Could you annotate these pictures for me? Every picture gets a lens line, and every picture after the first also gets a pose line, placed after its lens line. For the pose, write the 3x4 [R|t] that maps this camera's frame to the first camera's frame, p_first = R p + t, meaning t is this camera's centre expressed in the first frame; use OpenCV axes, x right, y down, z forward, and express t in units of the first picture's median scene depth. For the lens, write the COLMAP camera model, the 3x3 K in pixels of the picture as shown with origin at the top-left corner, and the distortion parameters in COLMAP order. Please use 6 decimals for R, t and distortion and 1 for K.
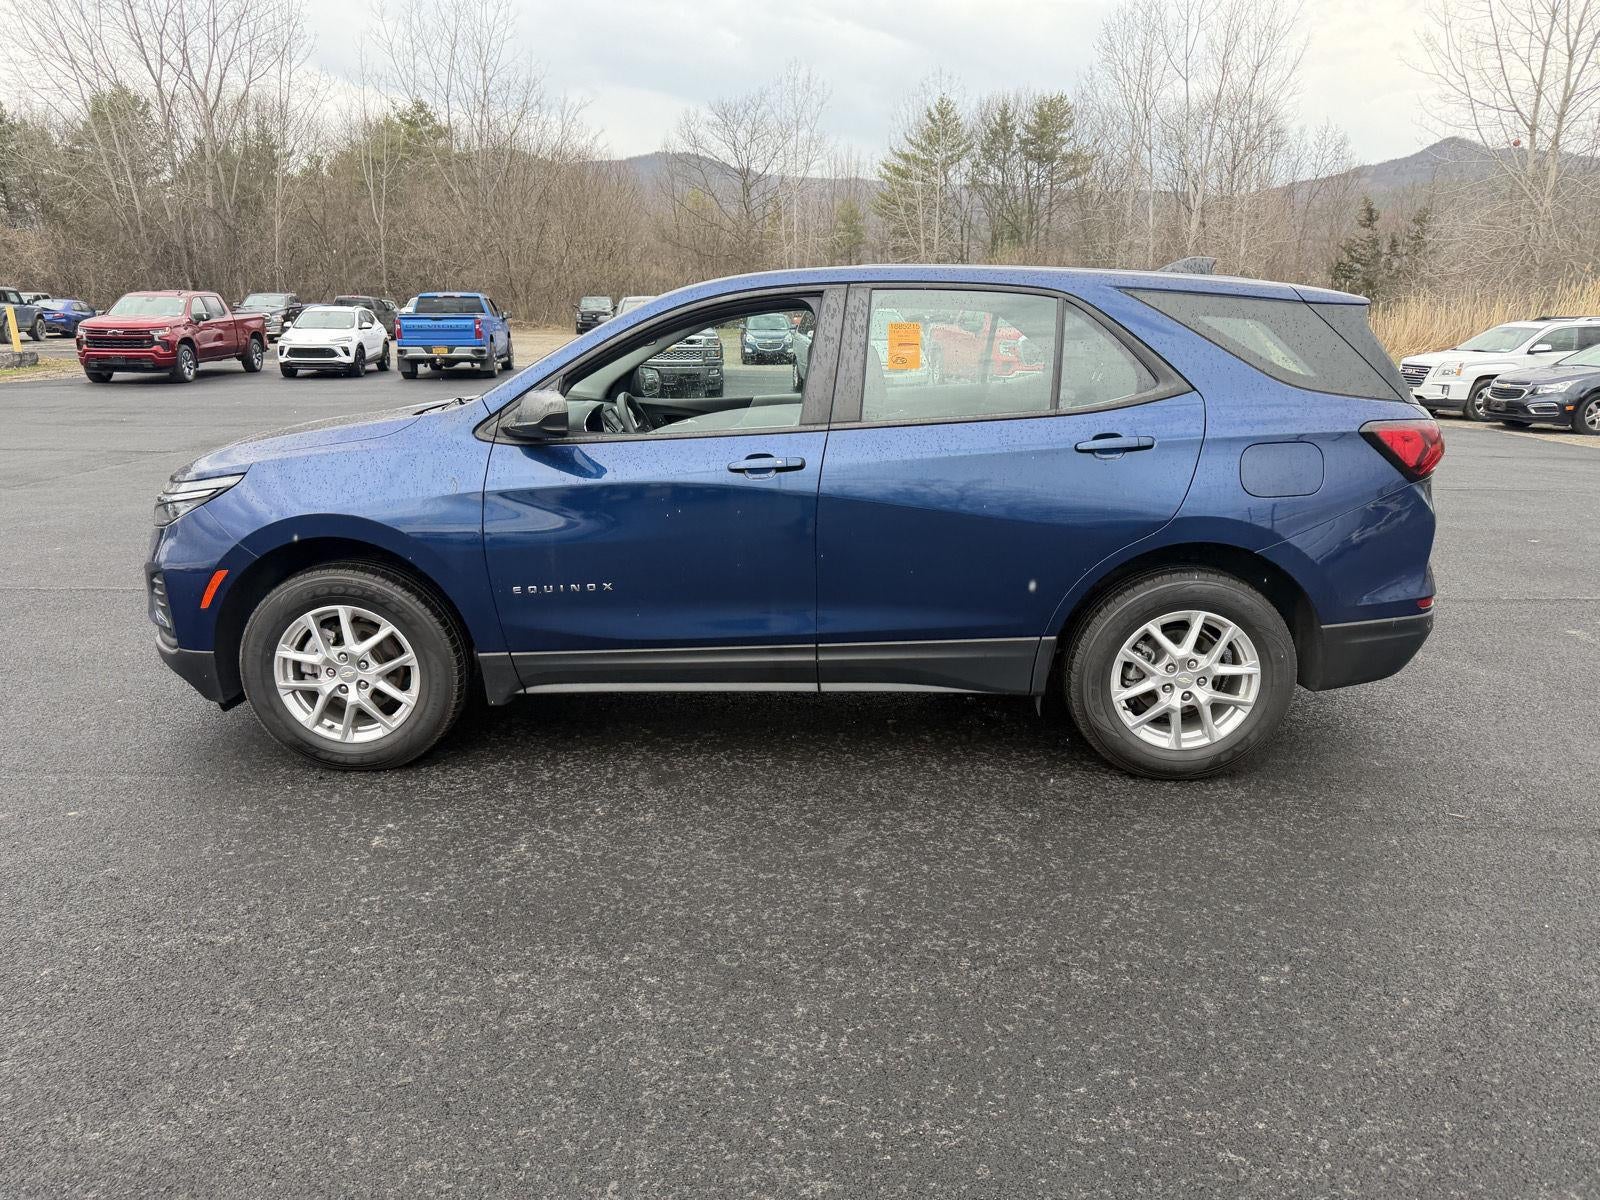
lens RADIAL K [[1141.8, 0, 800.0], [0, 1141.8, 600.0], [0, 0, 1]] dist [0.041309, -0.037251]
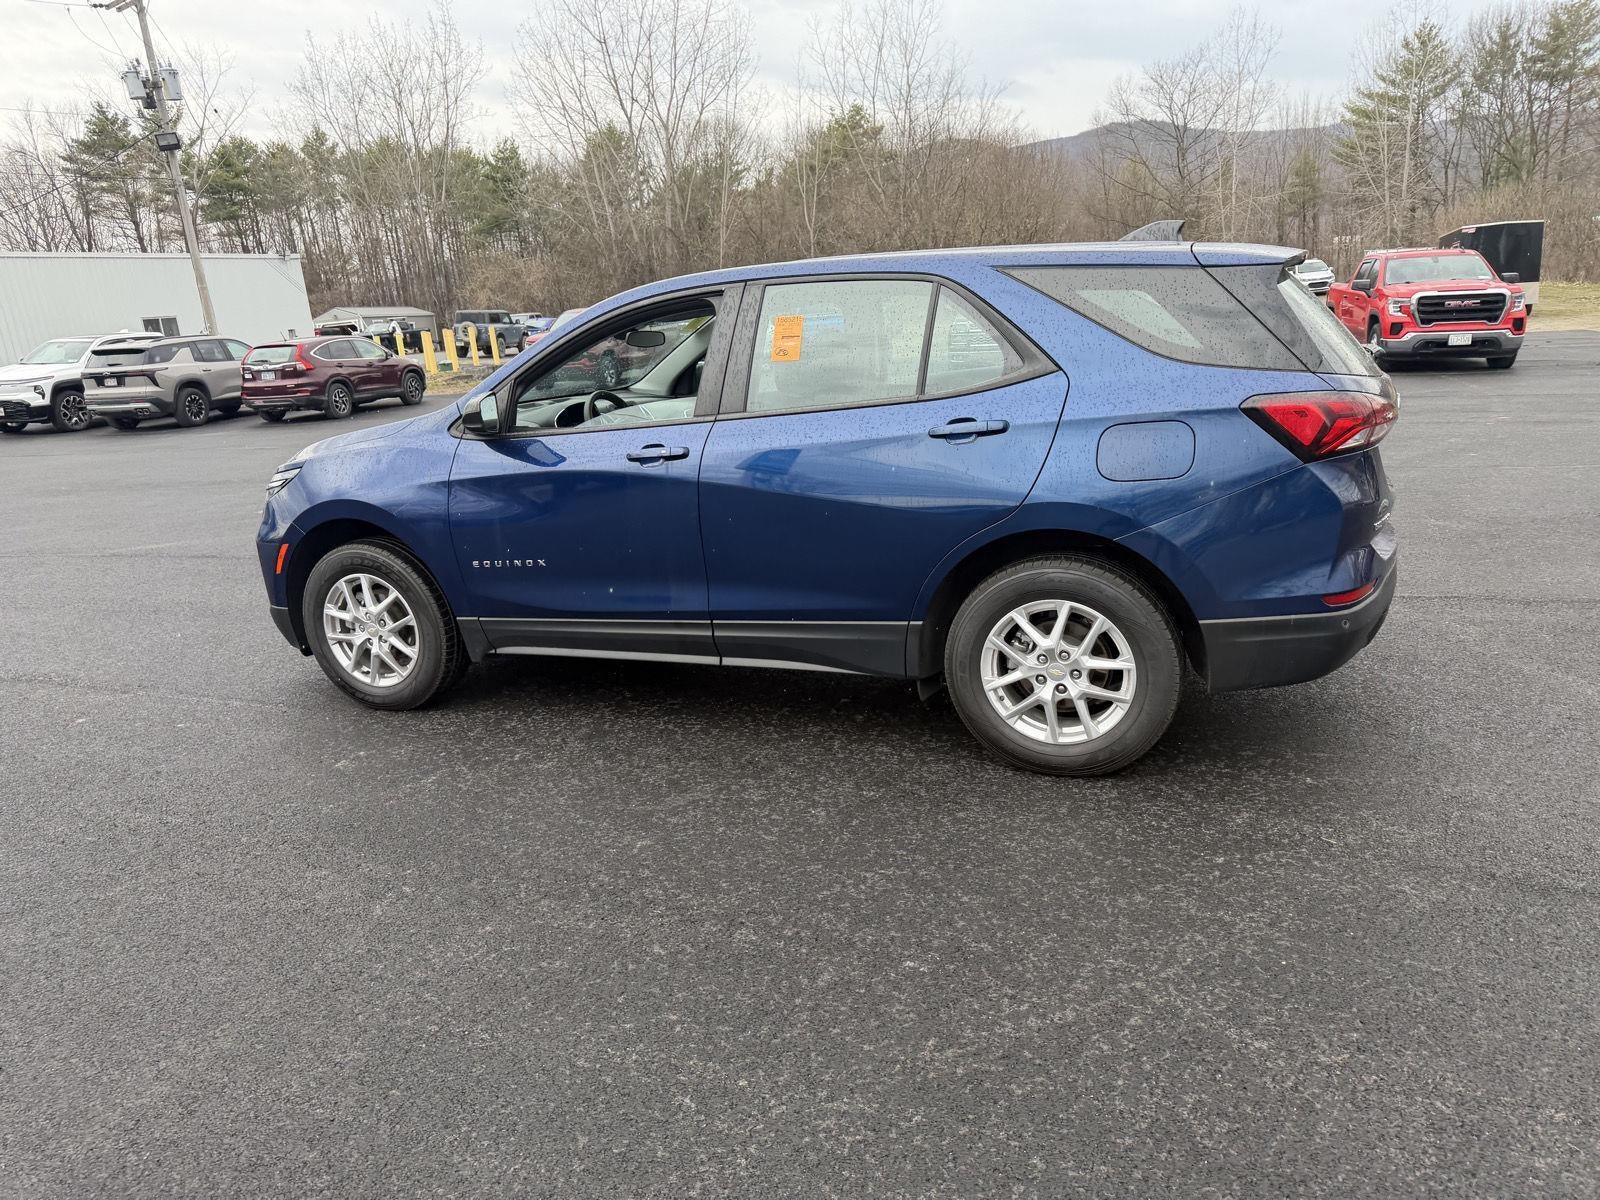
lens RADIAL K [[1153.2, 0, 796.6], [0, 1153.2, 609.8], [0, 0, 1]] dist [0.010071, -0.005842]
pose [[0.928596, 0.034460, -0.369489, 0.479683], [-0.027238, 0.999323, 0.024748, -0.000353], [0.370091, -0.012916, 0.928906, 0.019559]]
